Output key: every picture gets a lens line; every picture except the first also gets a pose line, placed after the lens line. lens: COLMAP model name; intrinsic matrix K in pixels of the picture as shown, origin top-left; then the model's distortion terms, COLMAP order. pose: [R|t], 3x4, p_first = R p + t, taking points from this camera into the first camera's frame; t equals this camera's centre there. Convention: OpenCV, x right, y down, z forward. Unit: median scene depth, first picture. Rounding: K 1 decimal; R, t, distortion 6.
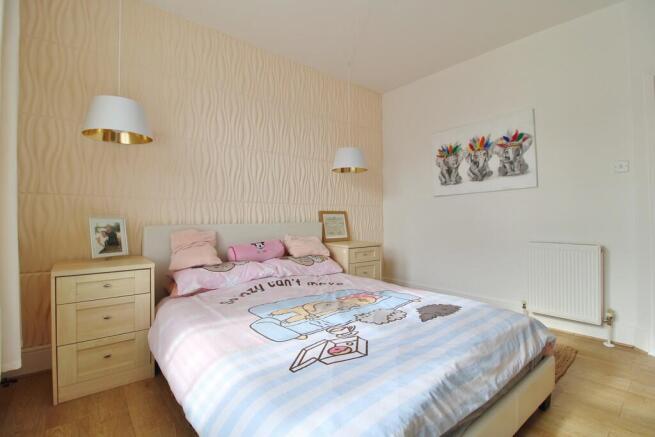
lens RADIAL K [[302.8, 0, 325.9], [0, 302.8, 217.3], [0, 0, 1]] dist [-0.004554, -0.009020]
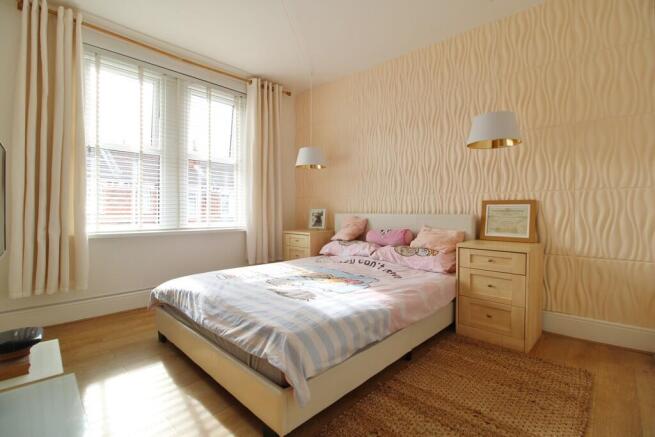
lens RADIAL K [[302.8, 0, 326.0], [0, 302.8, 214.6], [0, 0, 1]] dist [-0.004554, -0.009020]
pose [[0.115627, 0.018900, -0.993113, 0.933756], [-0.003804, 0.999820, 0.018585, 0.004153], [0.993285, 0.001628, 0.115678, 0.637847]]
